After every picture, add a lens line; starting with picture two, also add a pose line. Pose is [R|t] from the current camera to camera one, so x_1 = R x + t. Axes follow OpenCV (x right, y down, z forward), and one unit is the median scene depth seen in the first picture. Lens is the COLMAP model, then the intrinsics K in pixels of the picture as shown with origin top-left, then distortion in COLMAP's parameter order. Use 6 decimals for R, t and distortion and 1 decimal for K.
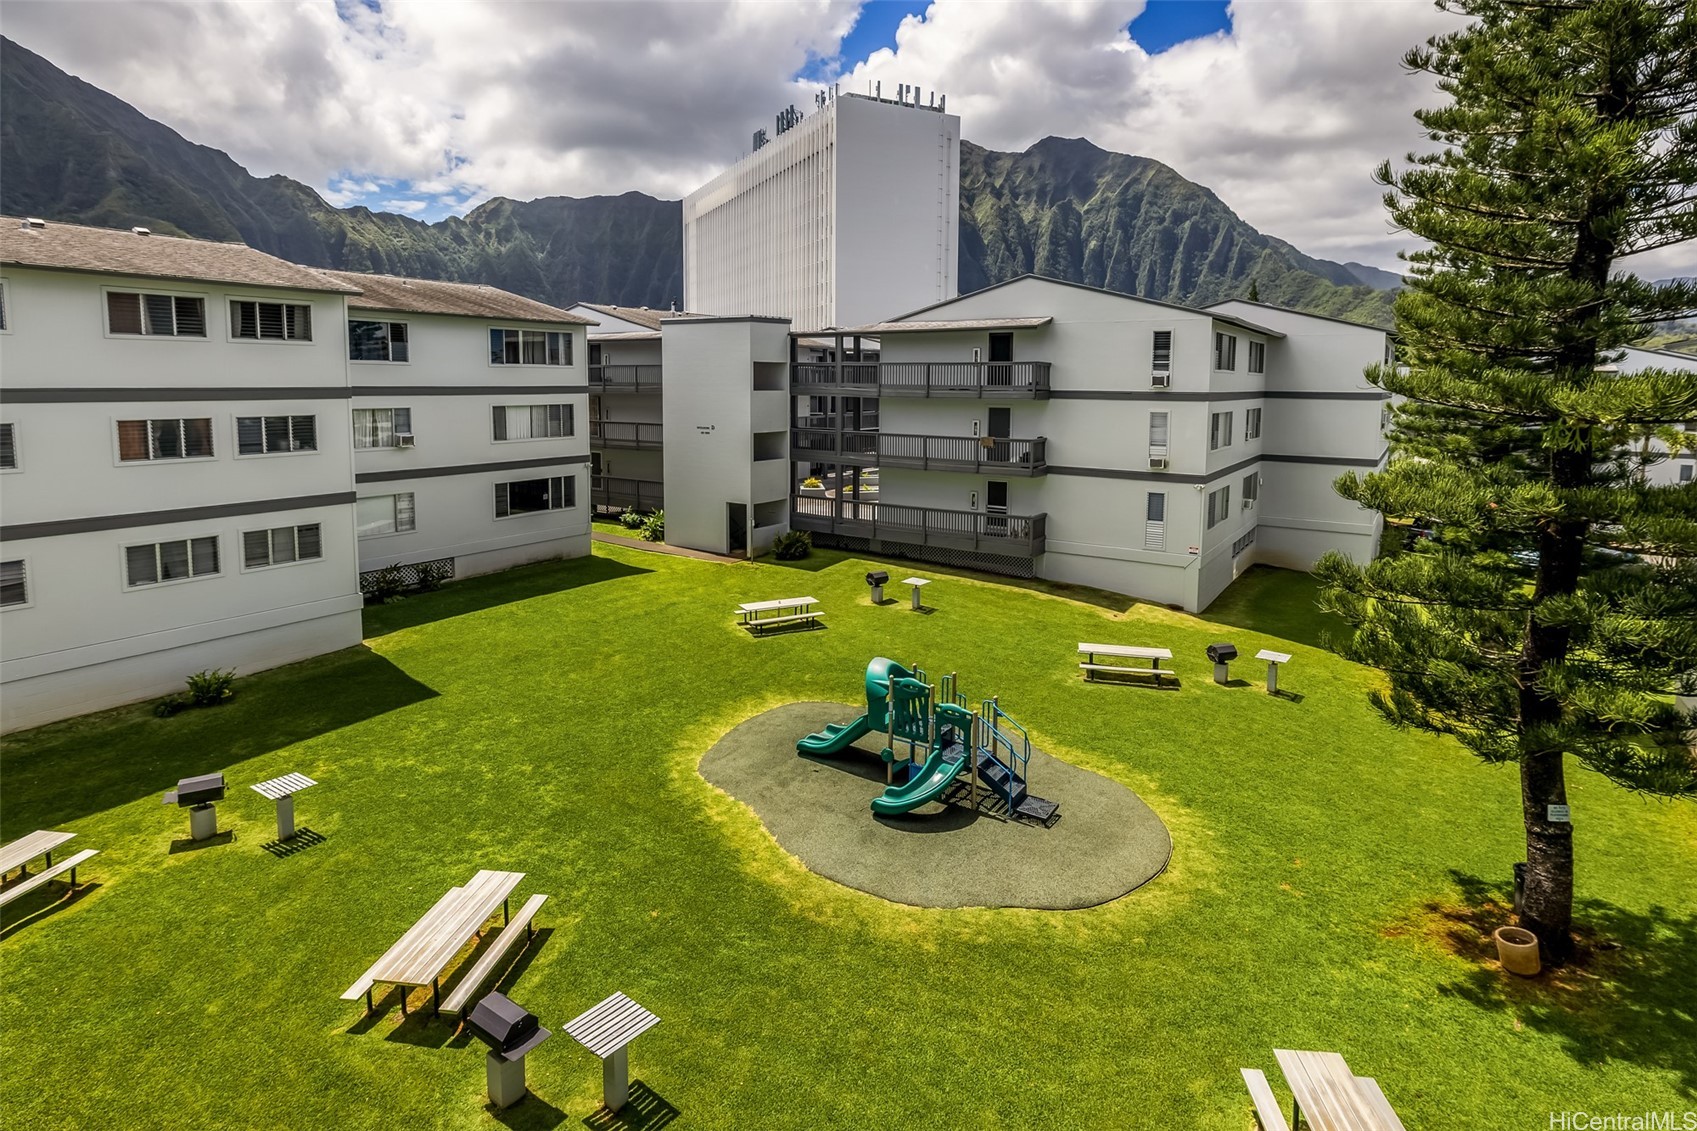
lens RADIAL K [[885.3, 0, 845.5], [0, 885.3, 470.3], [0, 0, 1]] dist [0.000069, 0.001476]
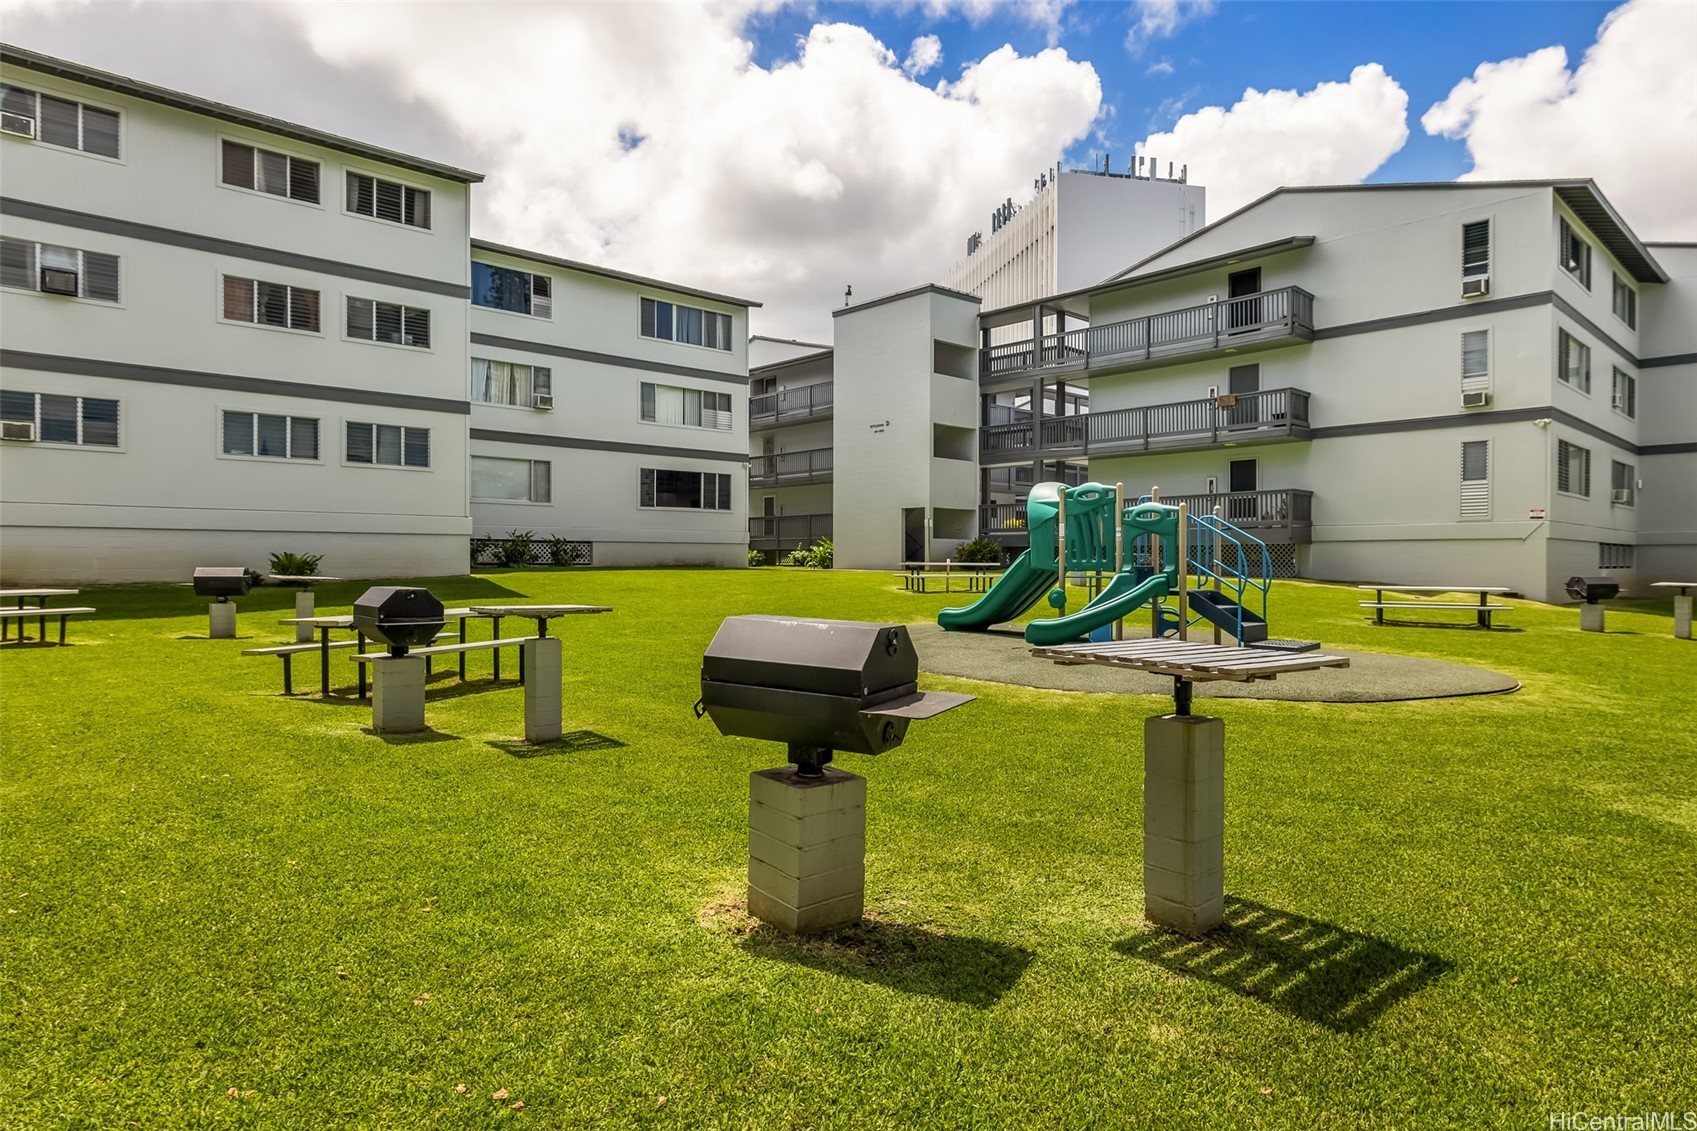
lens RADIAL K [[970.9, 0, 847.1], [0, 970.9, 566.6], [0, 0, 1]] dist [0.008842, -0.000190]
pose [[0.971969, -0.005074, -0.235054, 0.036174], [-0.016527, 0.995819, -0.089838, 0.198957], [0.234528, 0.091204, 0.967822, 0.109934]]
